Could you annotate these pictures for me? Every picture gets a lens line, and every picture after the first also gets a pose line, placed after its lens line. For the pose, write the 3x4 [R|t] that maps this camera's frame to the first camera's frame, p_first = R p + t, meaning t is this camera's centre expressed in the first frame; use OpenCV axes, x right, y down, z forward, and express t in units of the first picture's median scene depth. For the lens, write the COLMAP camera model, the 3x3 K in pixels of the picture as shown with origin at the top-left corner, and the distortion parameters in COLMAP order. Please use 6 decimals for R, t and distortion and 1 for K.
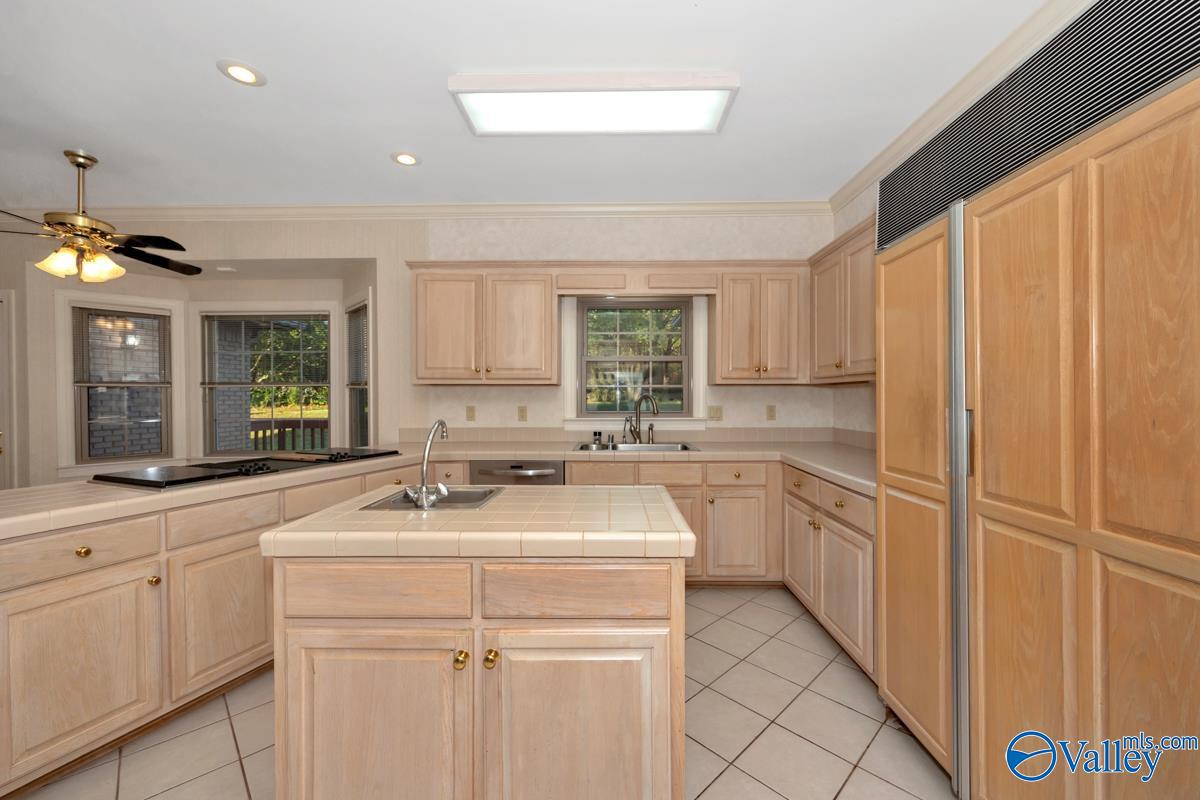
lens RADIAL K [[464.5, 0, 600.0], [0, 464.5, 400.0], [0, 0, 1]] dist [0.000051, -0.000143]
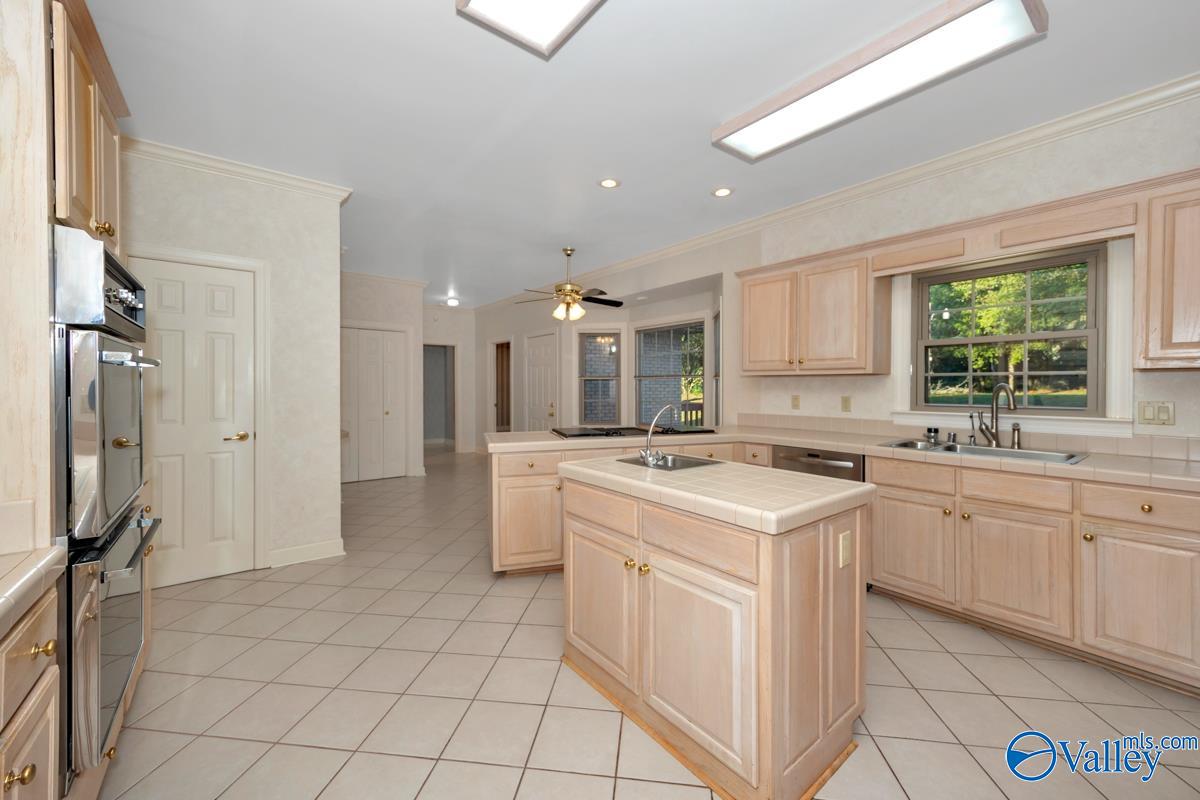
lens RADIAL K [[457.5, 0, 609.4], [0, 457.5, 388.4], [0, 0, 1]] dist [0.011325, -0.000061]
pose [[0.642319, 0.007180, -0.766404, 0.276514], [-0.005891, 0.999973, 0.004431, -0.005143], [0.766415, 0.001669, 0.642343, -0.000941]]
